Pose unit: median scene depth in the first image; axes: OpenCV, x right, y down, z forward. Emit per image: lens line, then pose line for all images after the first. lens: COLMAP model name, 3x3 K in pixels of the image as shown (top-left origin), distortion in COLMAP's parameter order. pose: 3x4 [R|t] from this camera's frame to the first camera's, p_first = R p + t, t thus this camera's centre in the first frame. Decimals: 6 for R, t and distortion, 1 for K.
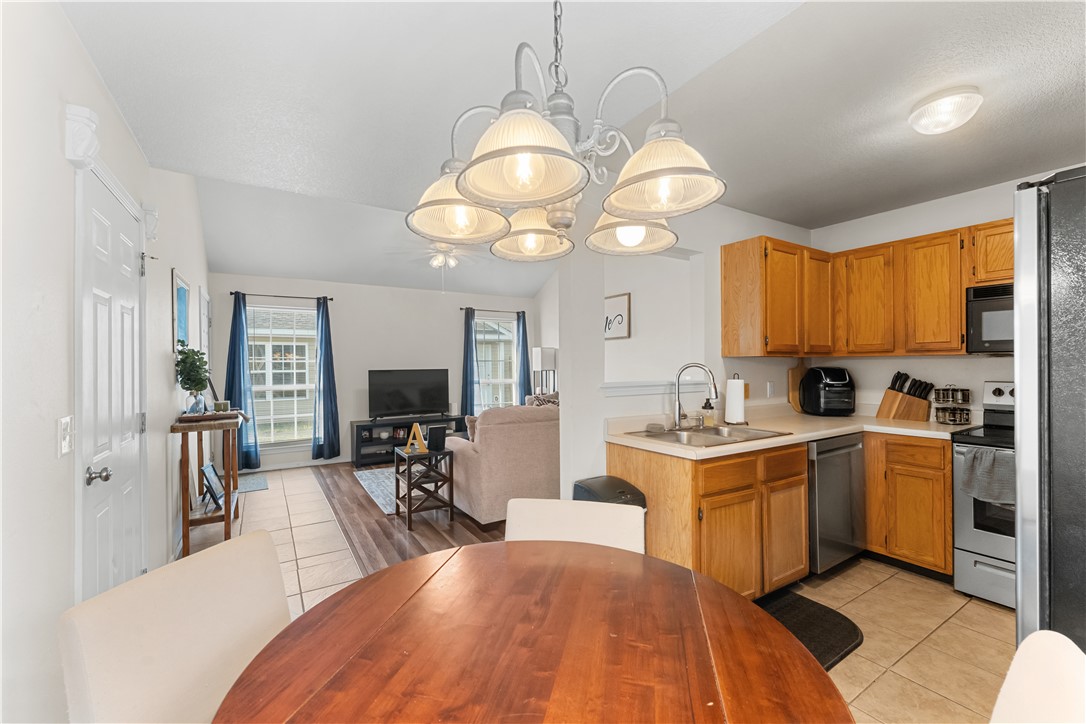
lens RADIAL K [[443.7, 0, 536.3], [0, 443.7, 367.9], [0, 0, 1]] dist [0.000117, 0.000416]
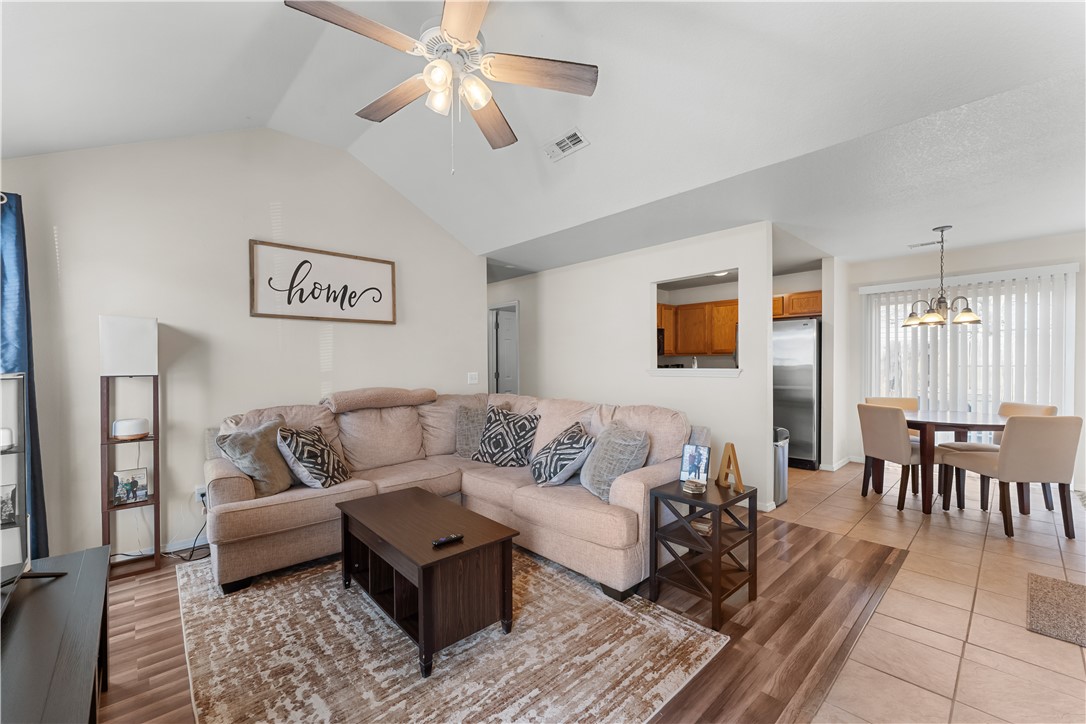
lens RADIAL K [[443.7, 0, 542.8], [0, 443.7, 363.7], [0, 0, 1]] dist [0.000117, 0.000416]
pose [[-0.198035, 0.003297, 0.980189, -0.901750], [0.017521, 0.999846, 0.000177, 0.003009], [-0.980038, 0.017209, -0.198062, 1.470921]]
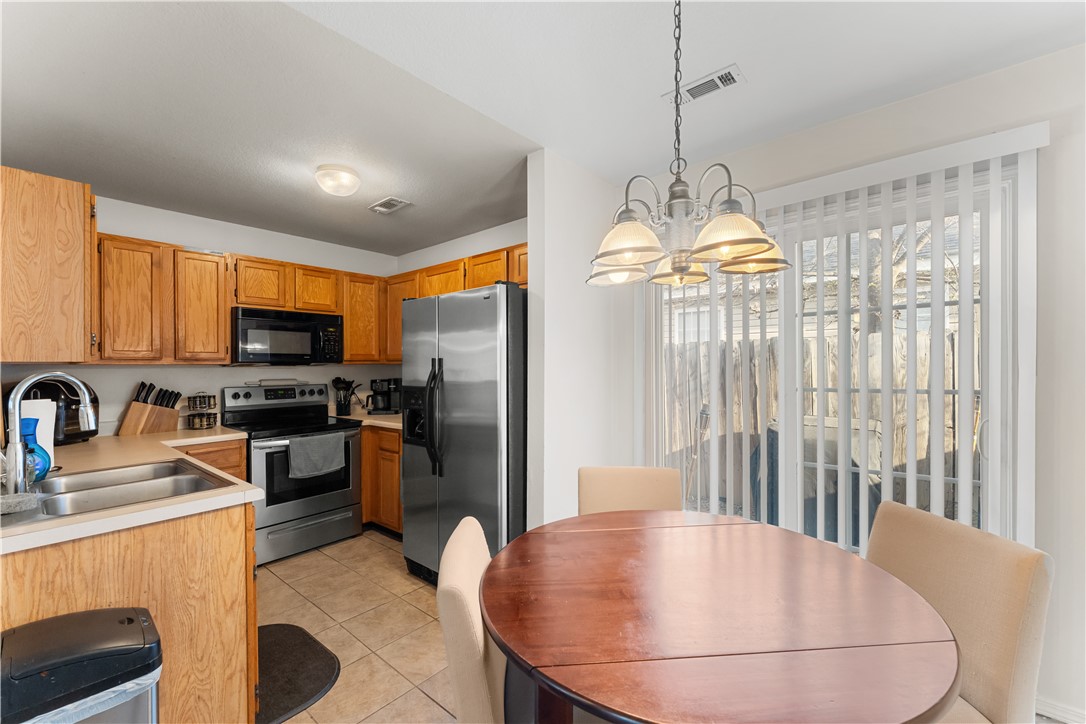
lens RADIAL K [[443.7, 0, 545.8], [0, 443.7, 366.1], [0, 0, 1]] dist [0.000117, 0.000416]
pose [[-0.307159, 0.011865, 0.951584, -0.291687], [0.020559, 0.999772, -0.005830, -0.001070], [-0.951436, 0.017773, -0.307333, 0.448809]]
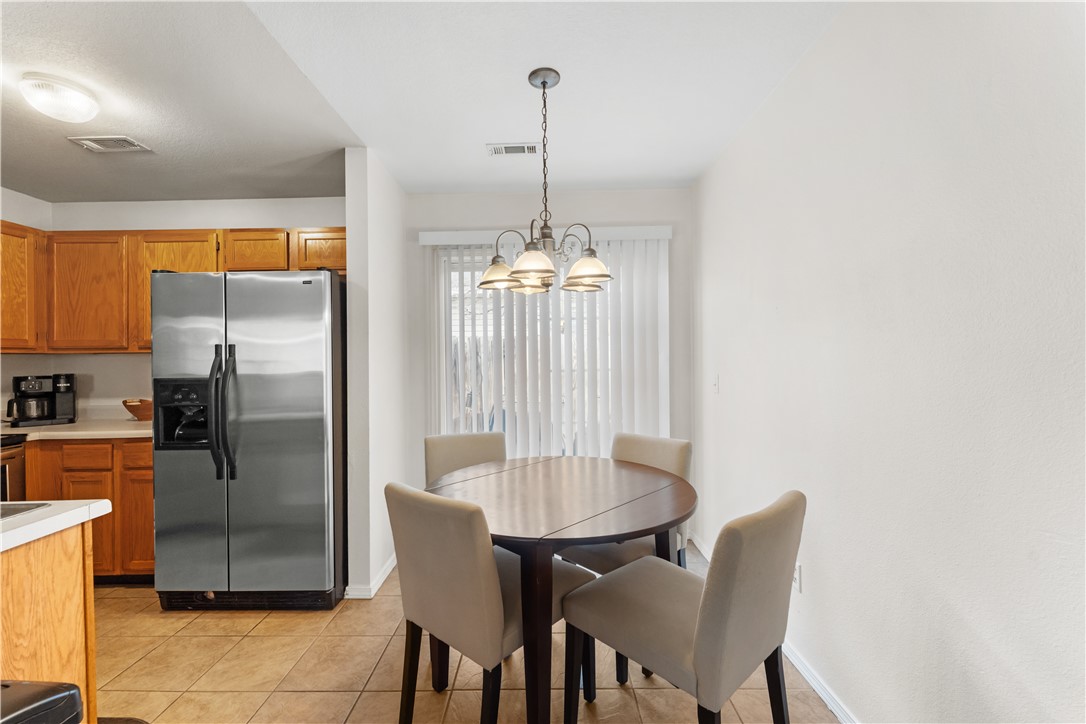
lens RADIAL K [[443.7, 0, 536.0], [0, 443.7, 359.2], [0, 0, 1]] dist [0.000117, 0.000416]
pose [[-0.841022, 0.020005, 0.540630, -0.260481], [0.024930, 0.999688, 0.001791, 0.008753], [-0.540426, 0.014984, -0.841258, 0.691198]]
